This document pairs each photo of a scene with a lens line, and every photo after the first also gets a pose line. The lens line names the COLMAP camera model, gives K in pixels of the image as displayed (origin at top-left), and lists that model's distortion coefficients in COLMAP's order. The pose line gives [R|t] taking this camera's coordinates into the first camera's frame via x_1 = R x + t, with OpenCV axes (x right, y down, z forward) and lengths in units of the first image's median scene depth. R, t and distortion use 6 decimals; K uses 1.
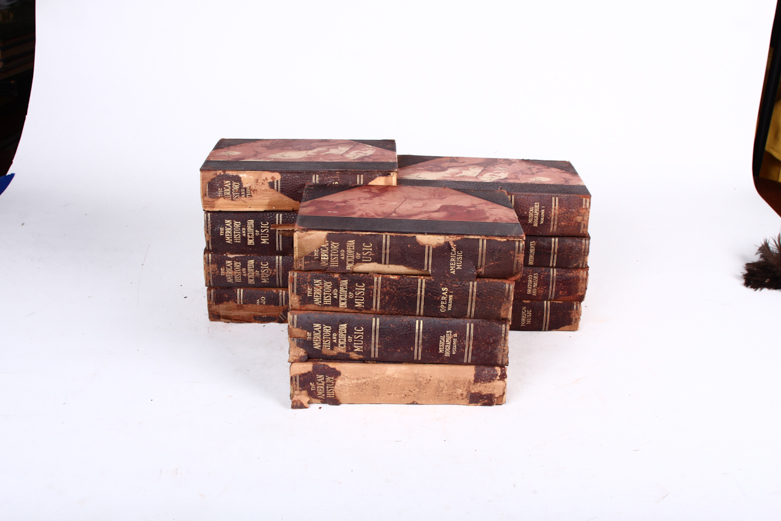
lens RADIAL K [[897.6, 0, 390.5], [0, 897.6, 260.5], [0, 0, 1]] dist [-0.097275, -0.001423]
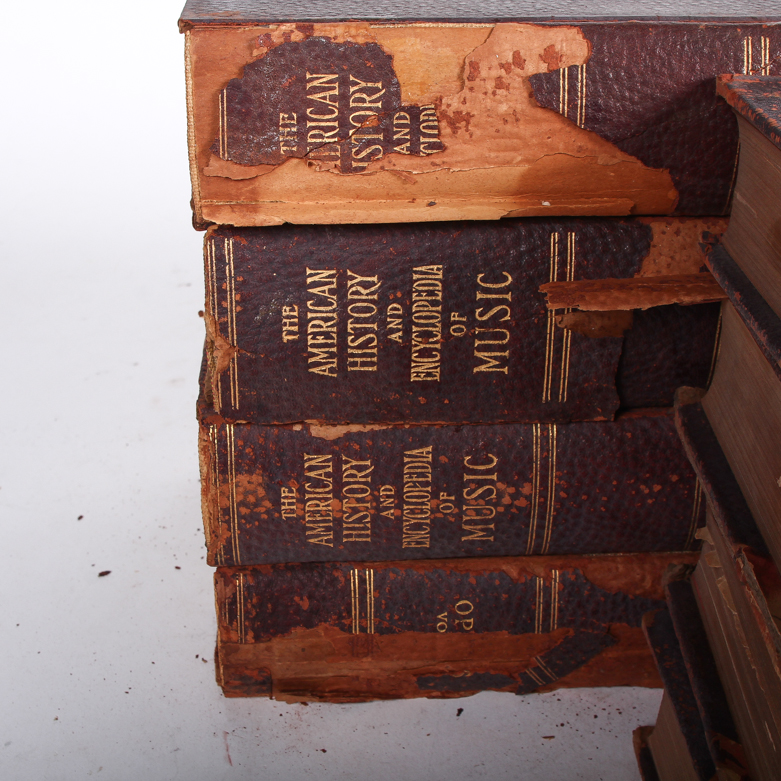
lens RADIAL K [[1336.7, 0, 390.5], [0, 1336.7, 390.5], [0, 0, 1]] dist [-0.108181, 0.131167]
pose [[0.998516, -0.034473, 0.042164, -0.200386], [0.031870, 0.997634, 0.060914, -0.039401], [-0.044164, -0.059480, 0.997252, 0.766552]]
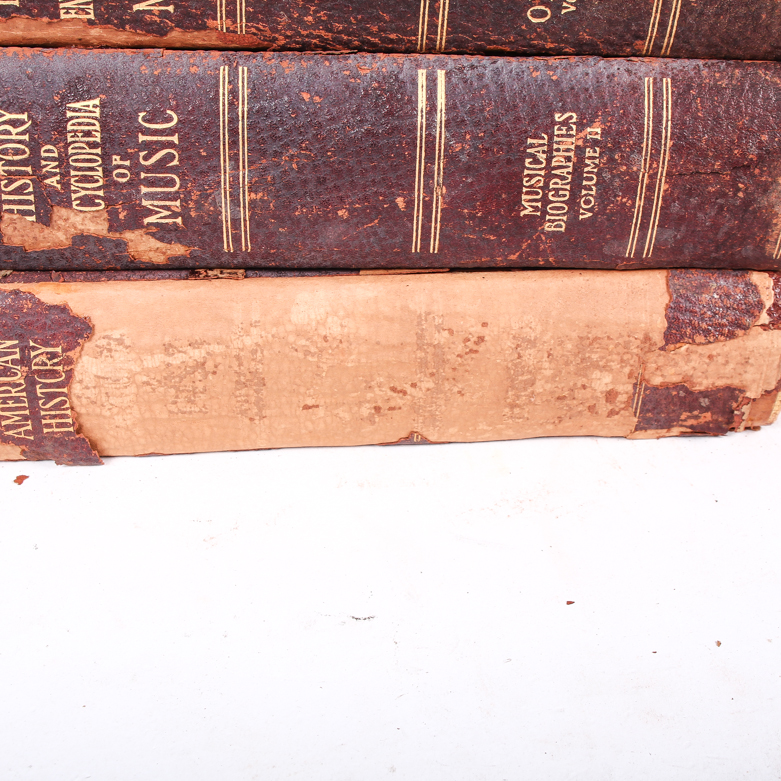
lens RADIAL K [[1336.7, 0, 390.5], [0, 1336.7, 390.5], [0, 0, 1]] dist [-0.108181, 0.131167]
pose [[0.996520, -0.046940, 0.068880, -0.003903], [0.037171, 0.989898, 0.136825, 0.097417], [-0.074607, -0.133788, 0.988198, 0.651325]]
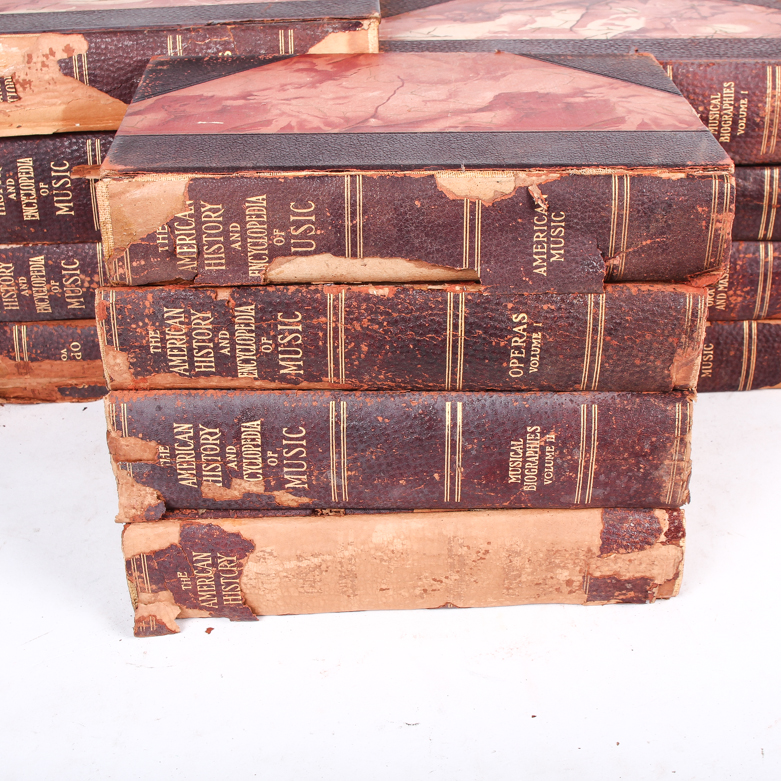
lens RADIAL K [[1336.7, 0, 390.5], [0, 1336.7, 390.5], [0, 0, 1]] dist [-0.108181, 0.131167]
pose [[0.998946, -0.045795, -0.003037, 0.007562], [0.045822, 0.991378, 0.122756, -0.007686], [-0.002611, -0.122766, 0.992432, 0.435593]]
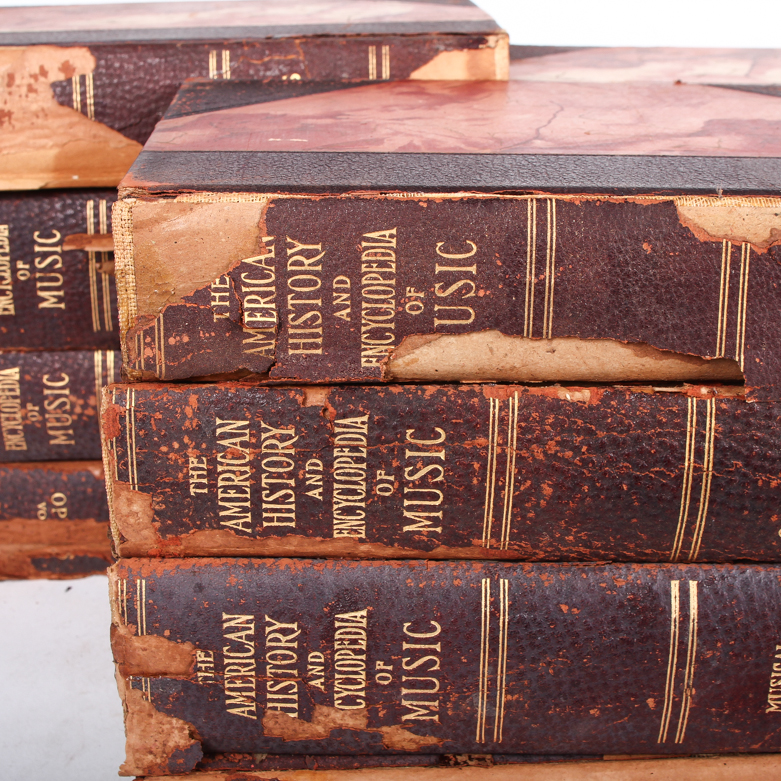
lens RADIAL K [[1336.7, 0, 390.5], [0, 1336.7, 390.5], [0, 0, 1]] dist [-0.108181, 0.131167]
pose [[0.999131, -0.035974, 0.021039, -0.047048], [0.036285, 0.999234, -0.014629, 0.019844], [-0.020496, 0.015380, 0.999672, 0.645279]]
